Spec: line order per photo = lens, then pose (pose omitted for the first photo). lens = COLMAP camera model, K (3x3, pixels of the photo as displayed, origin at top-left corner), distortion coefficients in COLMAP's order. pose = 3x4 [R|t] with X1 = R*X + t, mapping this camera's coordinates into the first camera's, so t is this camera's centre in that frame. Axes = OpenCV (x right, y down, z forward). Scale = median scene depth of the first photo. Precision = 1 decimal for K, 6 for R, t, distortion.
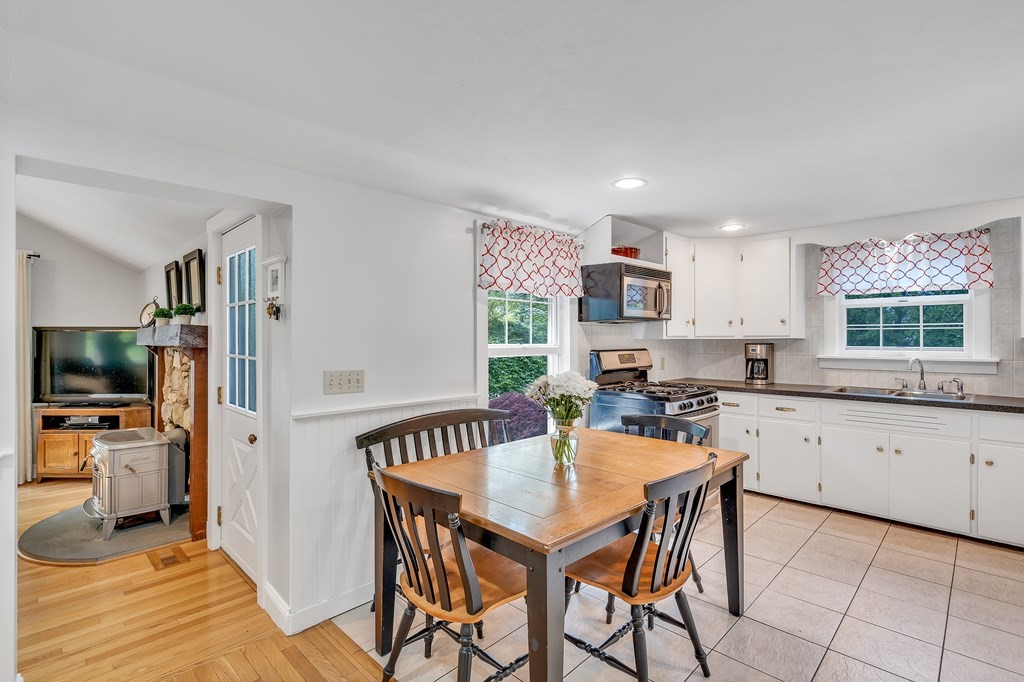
lens RADIAL K [[480.7, 0, 512.0], [0, 480.7, 341.0], [0, 0, 1]] dist [-0.001585, -0.000231]
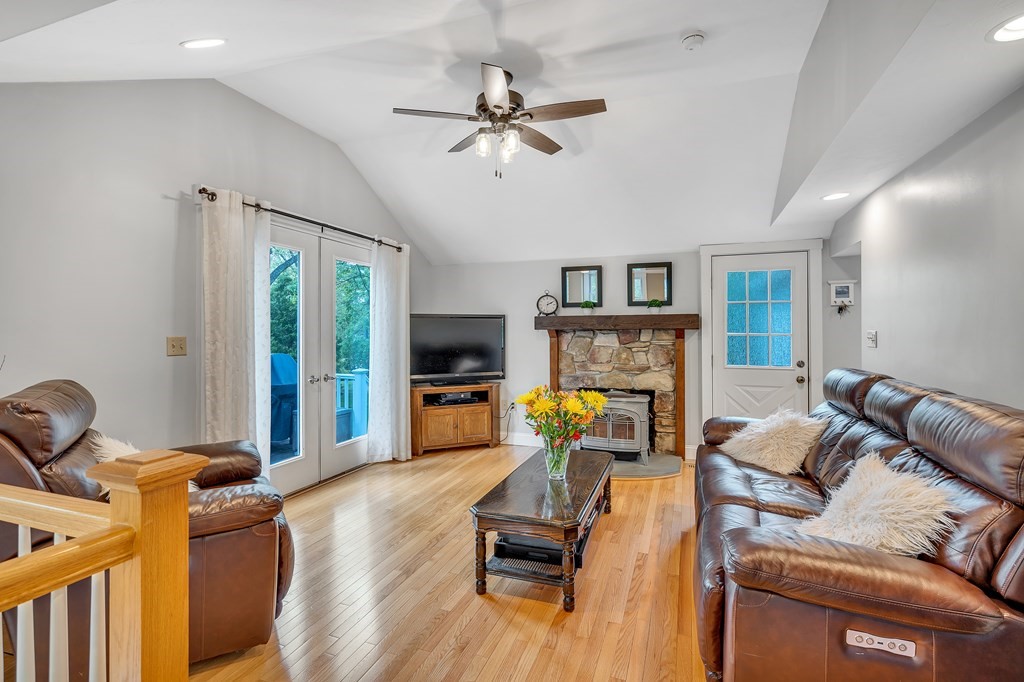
lens RADIAL K [[484.0, 0, 512.4], [0, 484.0, 327.4], [0, 0, 1]] dist [0.000142, -0.000019]
pose [[0.908944, 0.001761, 0.416916, -1.256624], [-0.000281, 0.999993, -0.003612, 0.005511], [-0.416919, 0.003166, 0.908938, -0.101842]]
